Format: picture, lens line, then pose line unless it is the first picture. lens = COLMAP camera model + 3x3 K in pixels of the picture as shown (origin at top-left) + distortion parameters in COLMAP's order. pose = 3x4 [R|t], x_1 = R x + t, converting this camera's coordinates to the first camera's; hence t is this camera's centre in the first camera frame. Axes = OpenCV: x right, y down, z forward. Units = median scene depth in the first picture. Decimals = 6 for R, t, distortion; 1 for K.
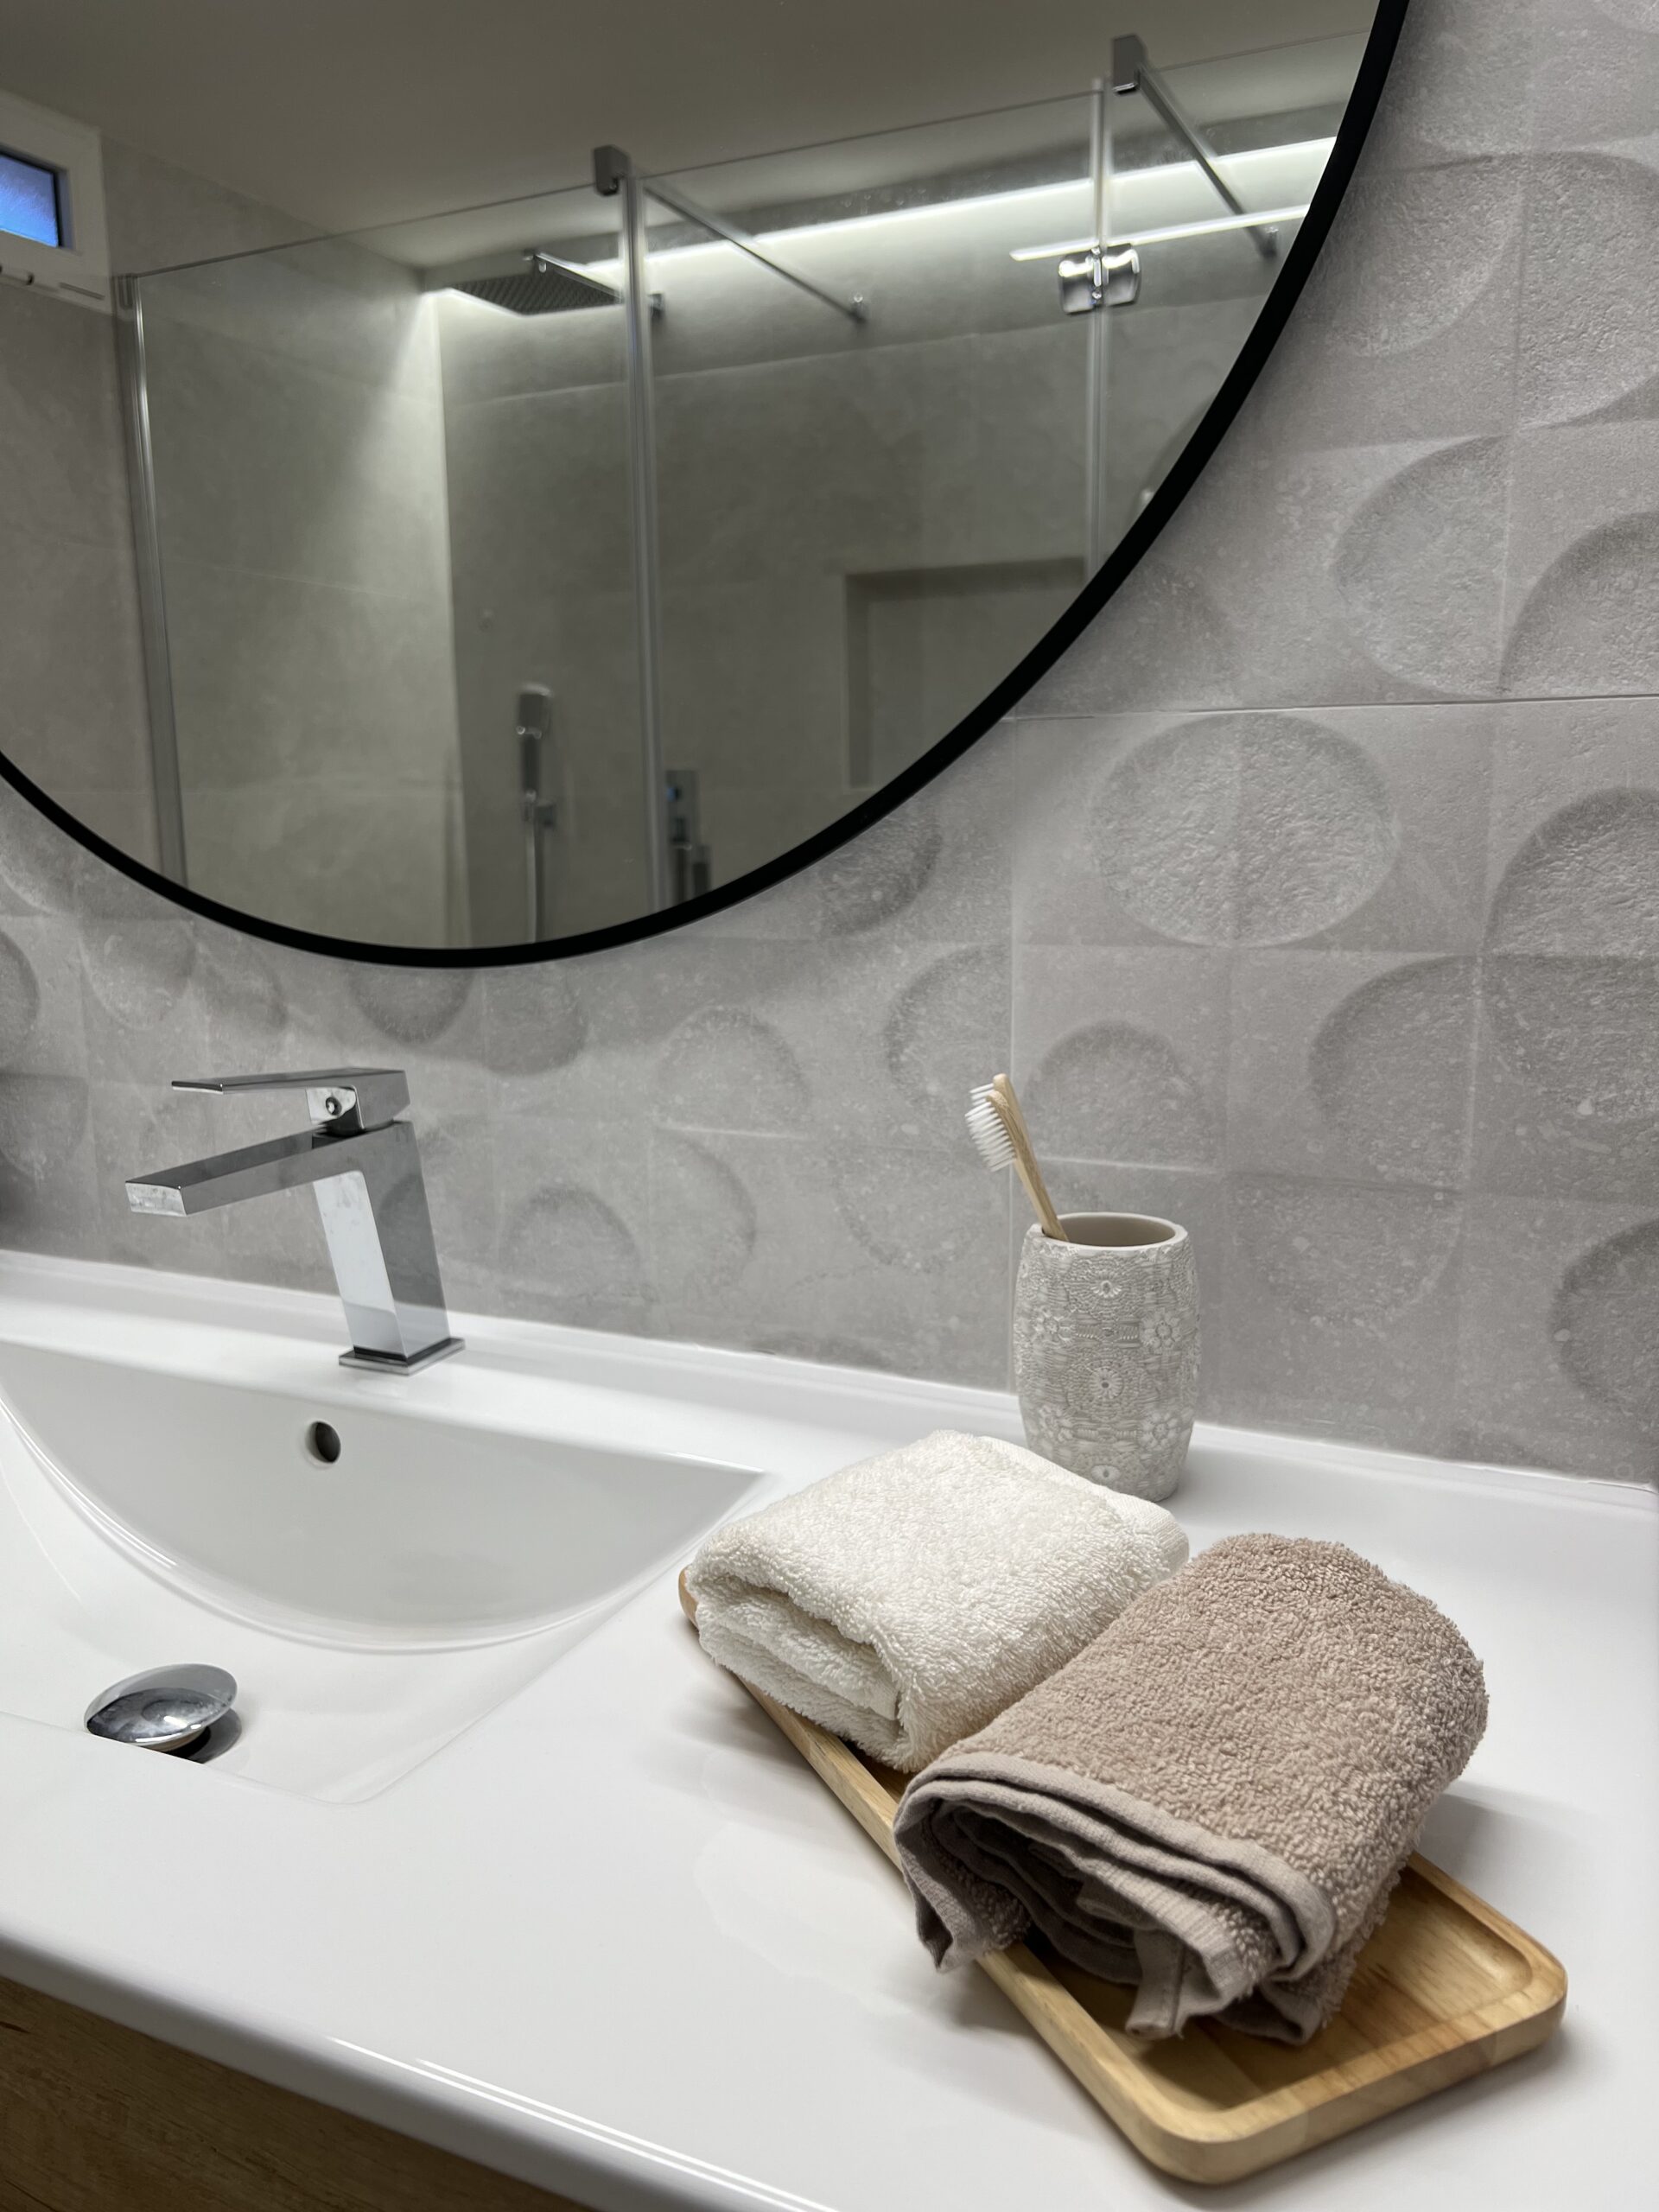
lens RADIAL K [[1676.1, 0, 840.4], [0, 1676.1, 1110.6], [0, 0, 1]] dist [0.083242, -0.117350]
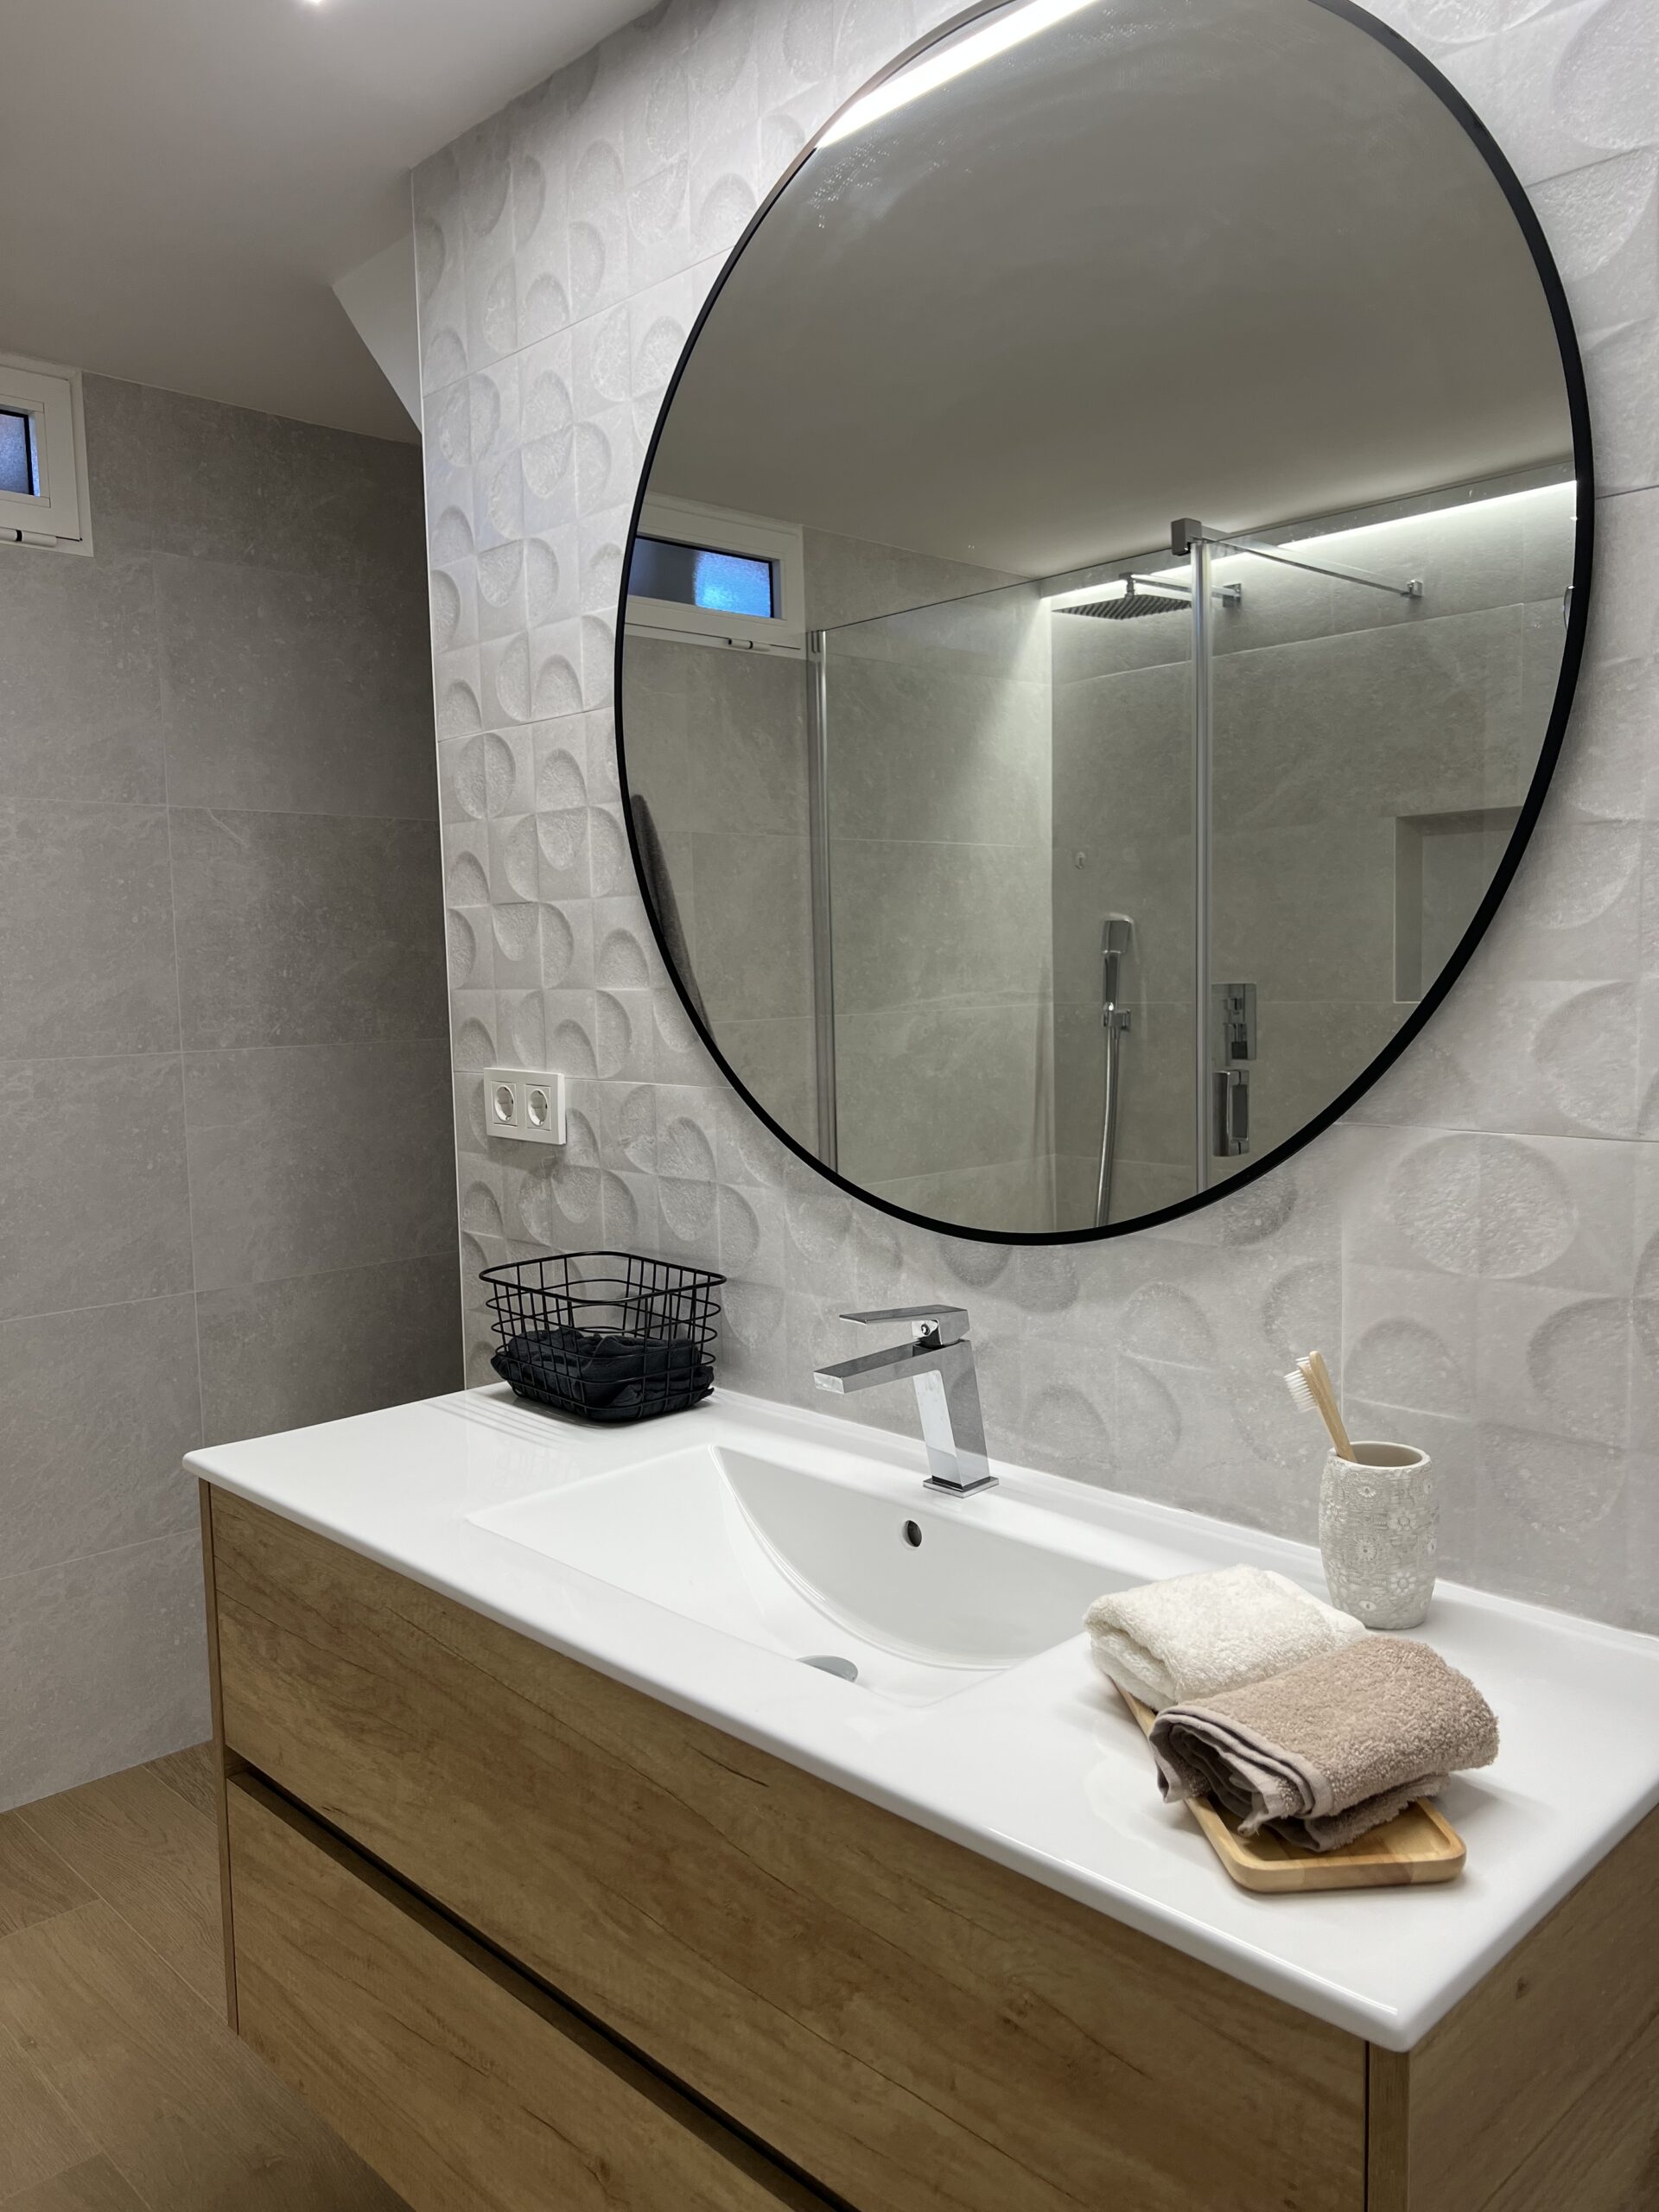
lens RADIAL K [[1656.0, 0, 830.2], [0, 1656.0, 1114.5], [0, 0, 1]] dist [0.050020, -0.059979]
pose [[0.934850, 0.021220, -0.354409, 0.210524], [-0.048450, 0.996499, -0.068136, -0.110267], [0.351723, 0.080868, 0.932605, -0.650580]]
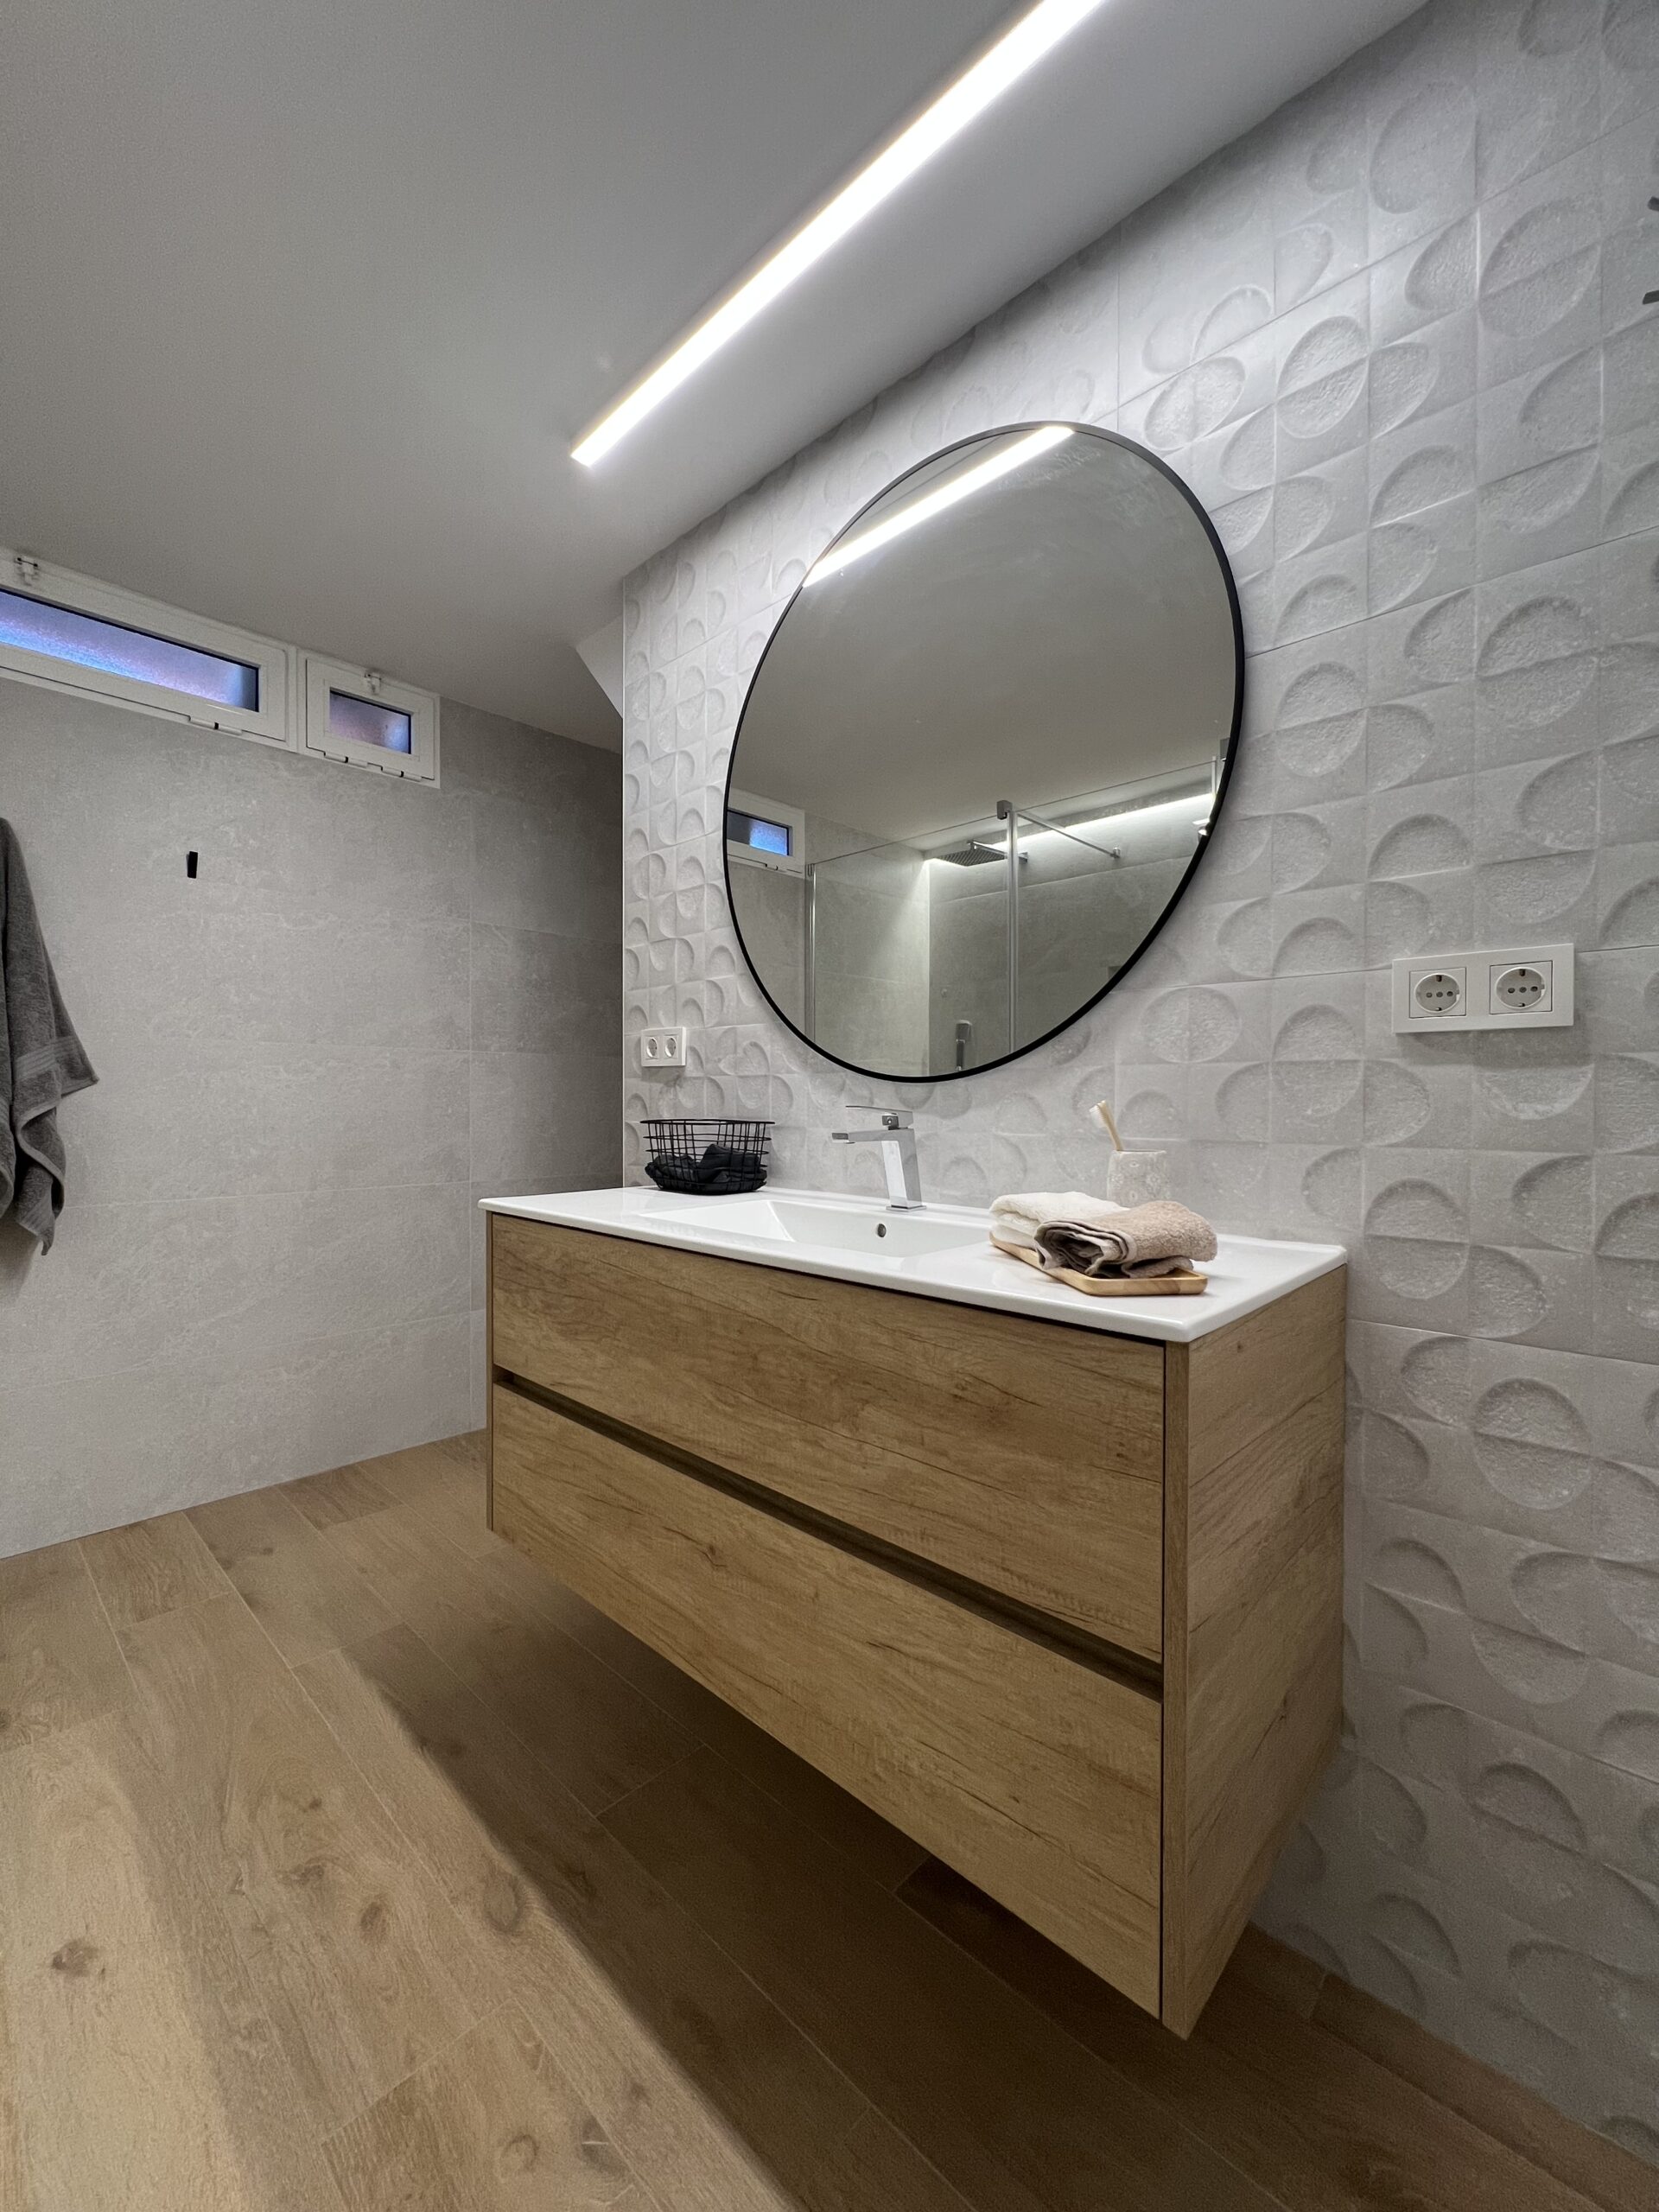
lens RADIAL K [[885.0, 0, 829.5], [0, 885.0, 1106.0], [0, 0, 1]] dist [-0.002509, -0.000166]
pose [[0.947462, 0.013736, -0.319573, 0.128802], [-0.066292, 0.985818, -0.154169, 0.254344], [0.312923, 0.167254, 0.934936, -0.631680]]
